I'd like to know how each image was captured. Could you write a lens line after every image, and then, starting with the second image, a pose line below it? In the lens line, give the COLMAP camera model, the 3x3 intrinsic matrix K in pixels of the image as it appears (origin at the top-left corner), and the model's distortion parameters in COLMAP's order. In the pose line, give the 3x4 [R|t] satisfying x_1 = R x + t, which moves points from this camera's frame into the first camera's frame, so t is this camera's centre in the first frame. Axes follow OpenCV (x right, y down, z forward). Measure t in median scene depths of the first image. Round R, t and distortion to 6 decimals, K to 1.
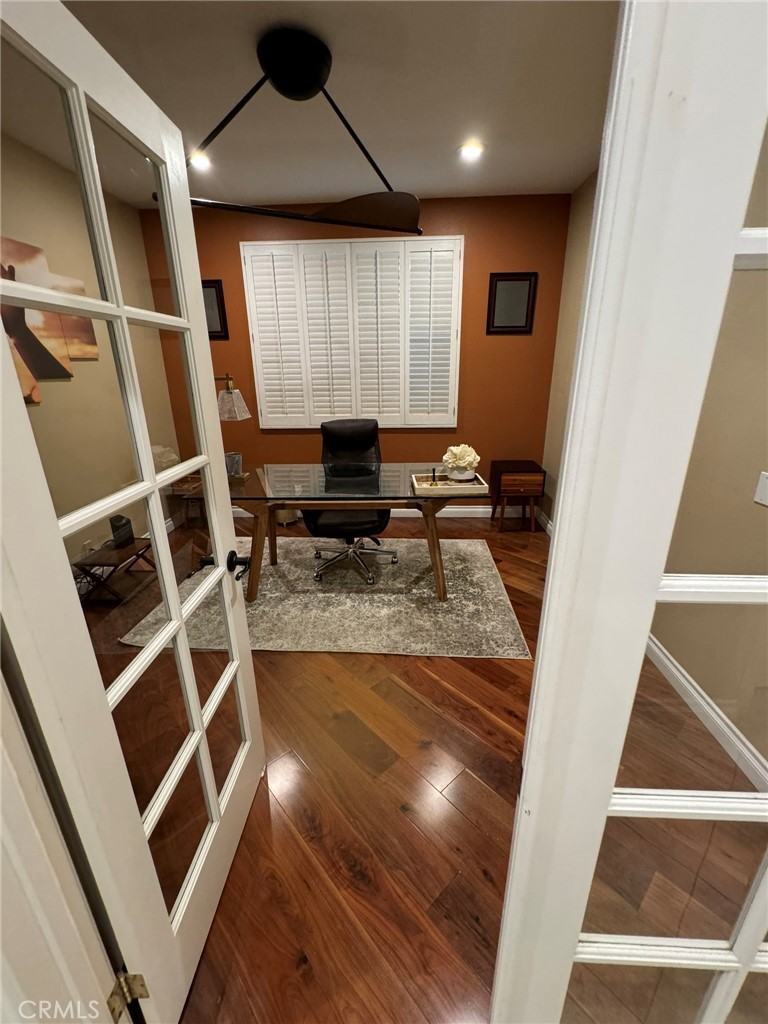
lens RADIAL K [[408.2, 0, 390.5], [0, 408.2, 503.1], [0, 0, 1]] dist [-0.003630, 0.000404]
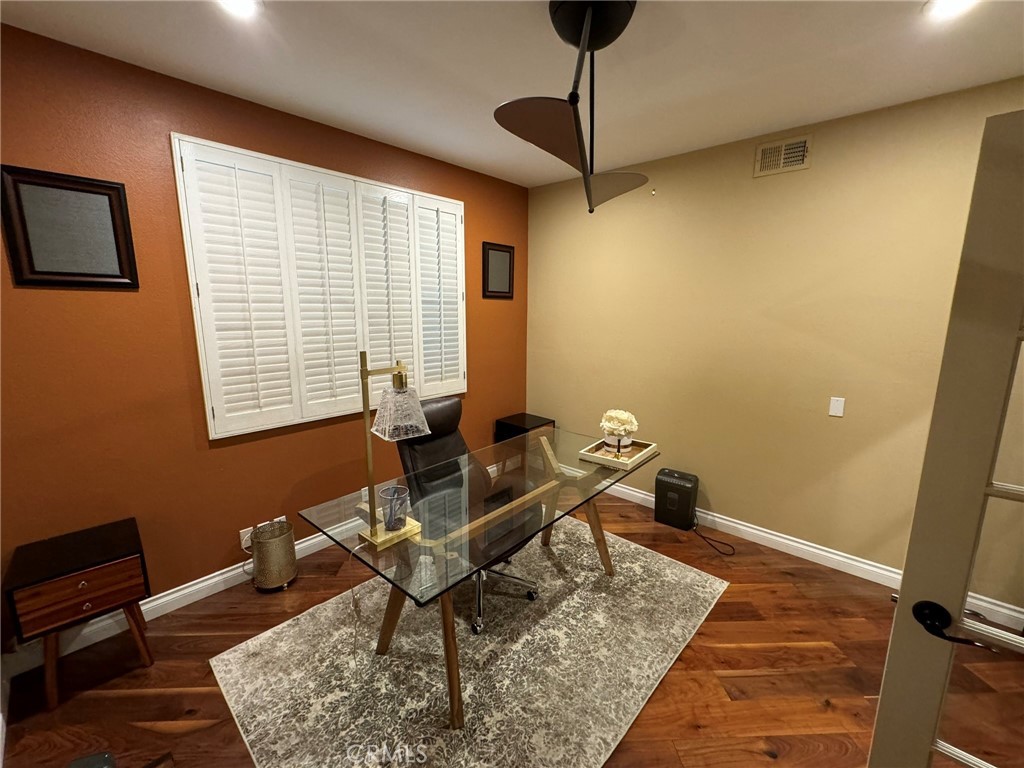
lens RADIAL K [[408.2, 0, 514.1], [0, 408.2, 383.0], [0, 0, 1]] dist [-0.003630, 0.000404]
pose [[0.664123, -0.118380, 0.738192, -0.486921], [0.232611, 0.971095, -0.053542, -0.141253], [-0.710516, 0.207270, 0.672463, 0.318660]]
